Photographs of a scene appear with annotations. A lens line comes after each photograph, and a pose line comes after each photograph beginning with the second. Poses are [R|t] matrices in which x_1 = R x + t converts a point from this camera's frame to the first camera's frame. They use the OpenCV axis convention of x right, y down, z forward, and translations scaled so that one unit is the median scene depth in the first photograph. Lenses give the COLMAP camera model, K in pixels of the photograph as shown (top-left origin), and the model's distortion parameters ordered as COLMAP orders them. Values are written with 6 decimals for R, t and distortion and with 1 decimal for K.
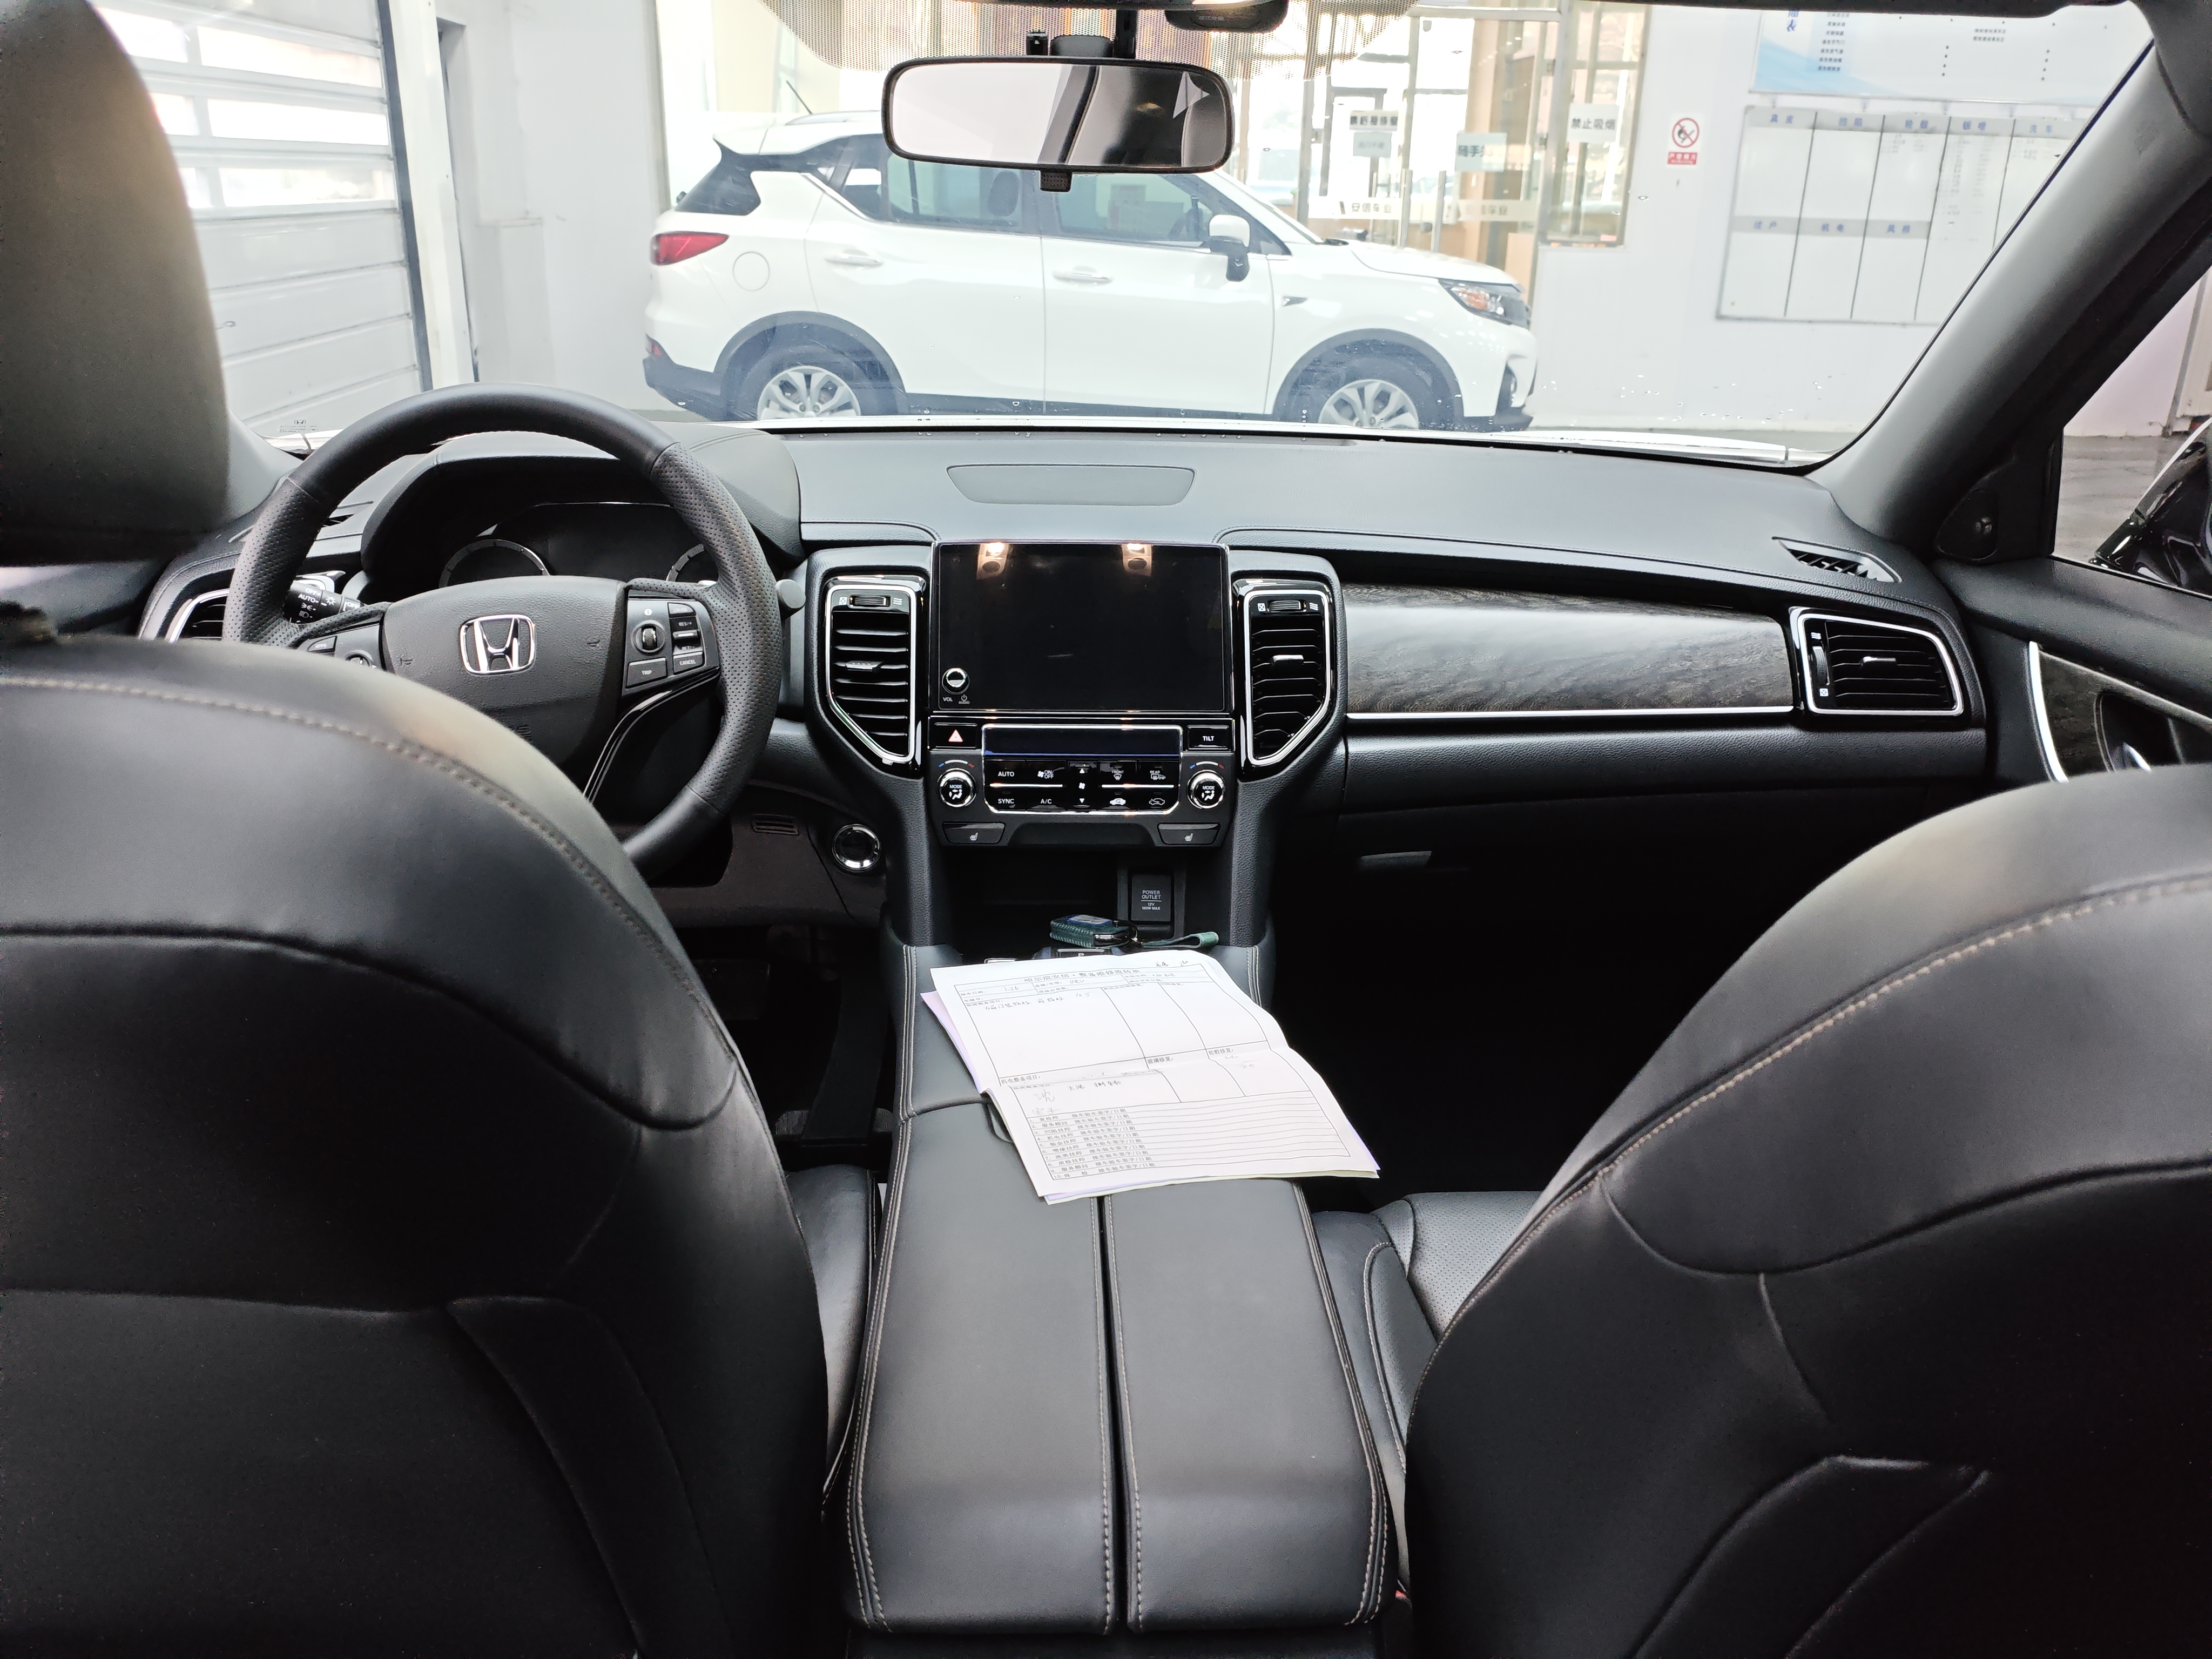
lens RADIAL K [[1691.5, 0, 1105.0], [0, 1691.5, 853.8], [0, 0, 1]] dist [0.082845, -0.188182]
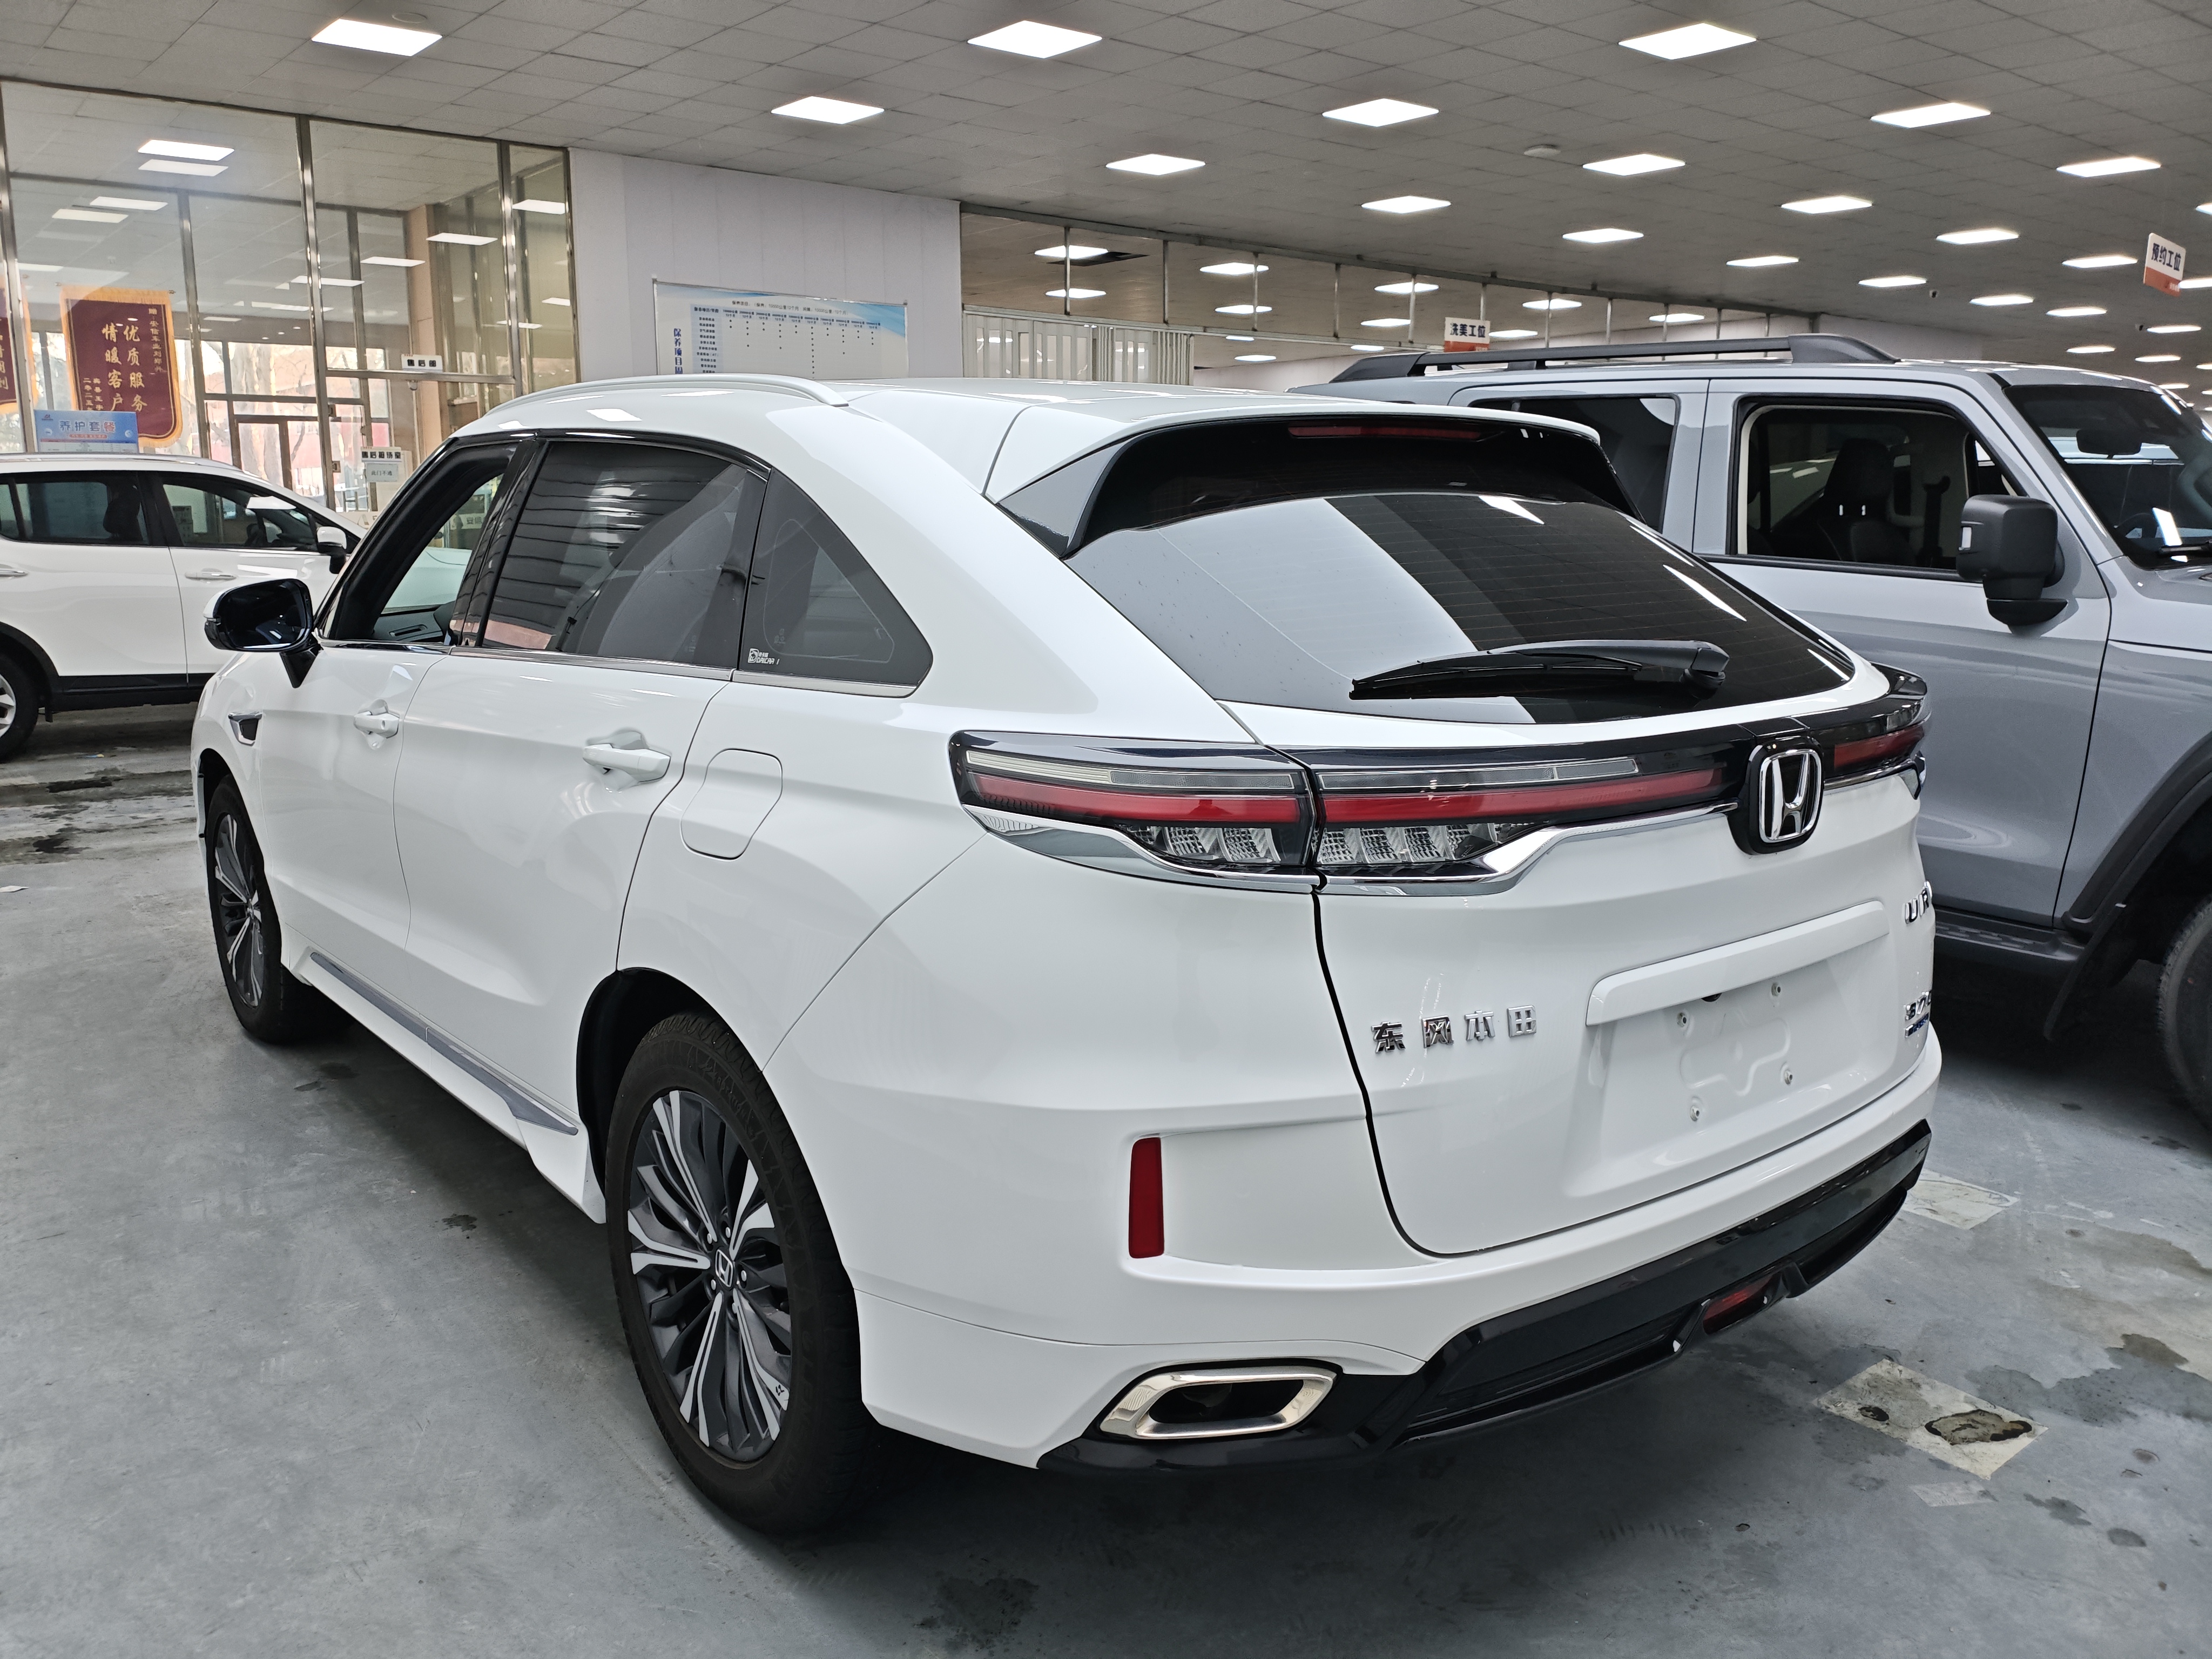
lens RADIAL K [[1732.6, 0, 1106.0], [0, 1732.6, 829.5], [0, 0, 1]] dist [0.006382, -0.002532]
pose [[0.803600, -0.130633, 0.580656, -1.157092], [0.232655, 0.966934, -0.104447, 0.605940], [-0.547812, 0.219027, 0.807421, -1.666011]]
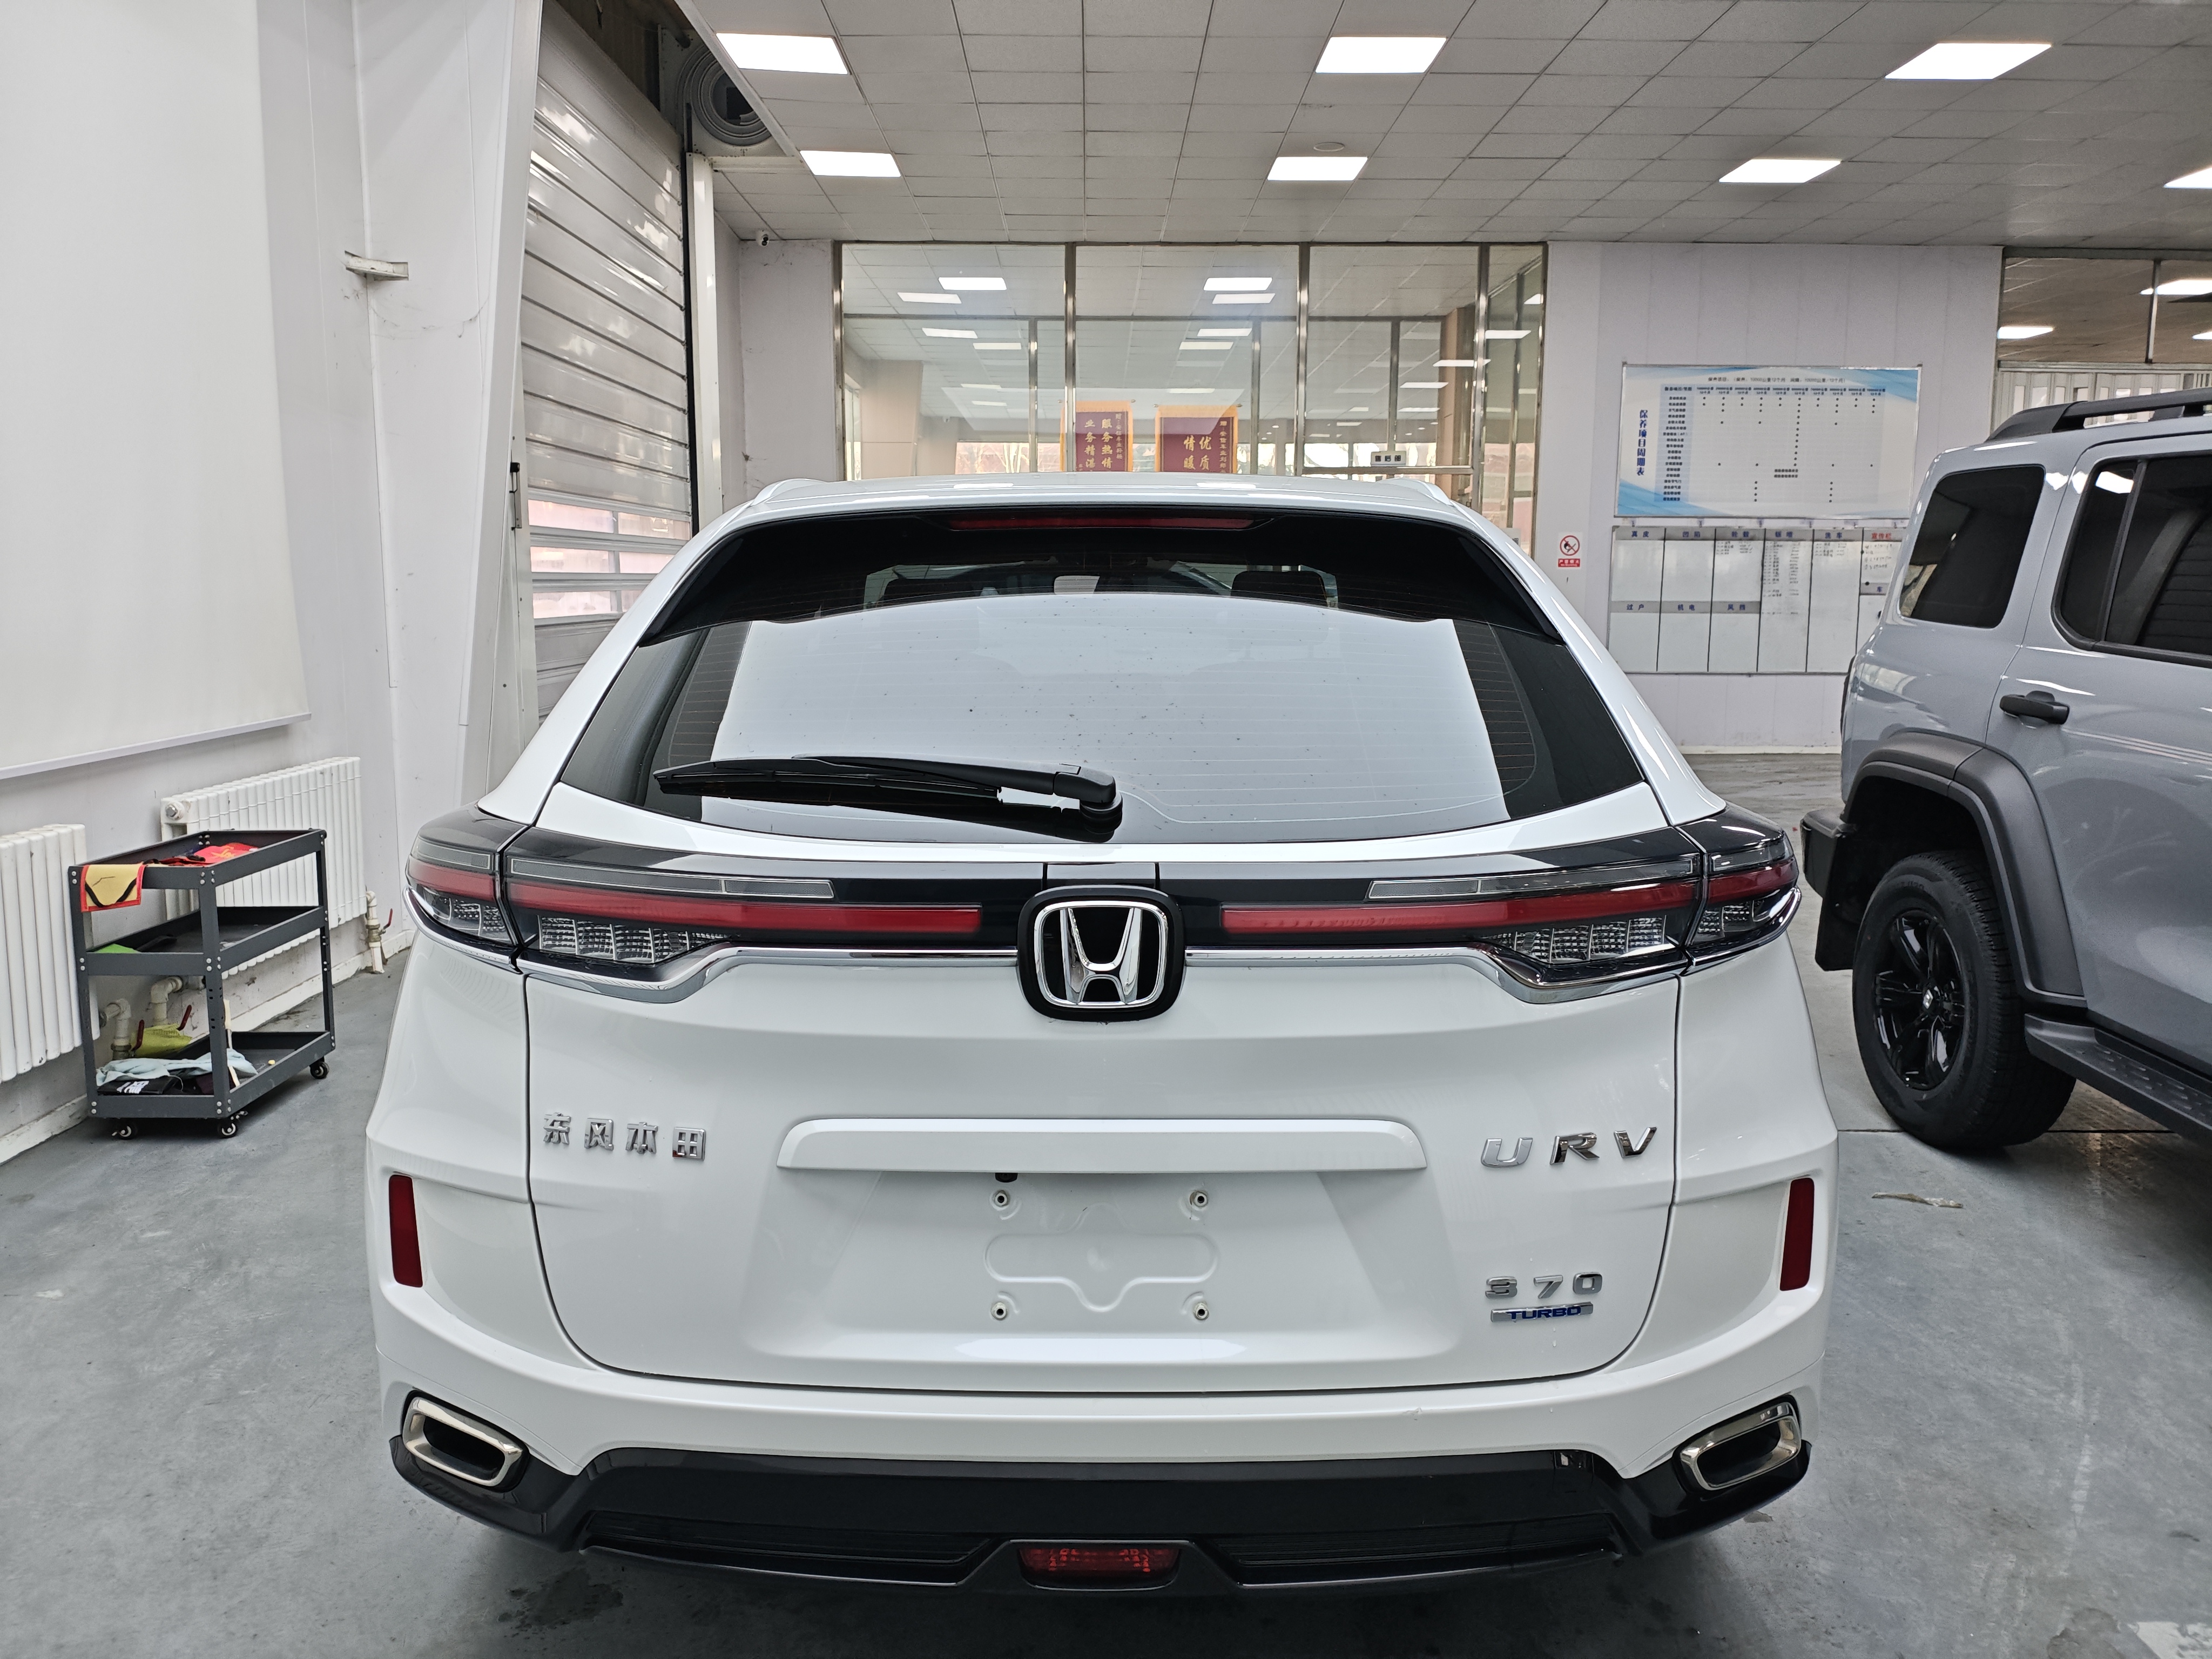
lens RADIAL K [[1734.5, 0, 1106.0], [0, 1734.5, 829.5], [0, 0, 1]] dist [0.073125, -0.151485]
pose [[0.999215, -0.013525, -0.037231, 0.085554], [0.004550, 0.972873, -0.231296, 0.742815], [0.039349, 0.230945, 0.972171, -1.979116]]
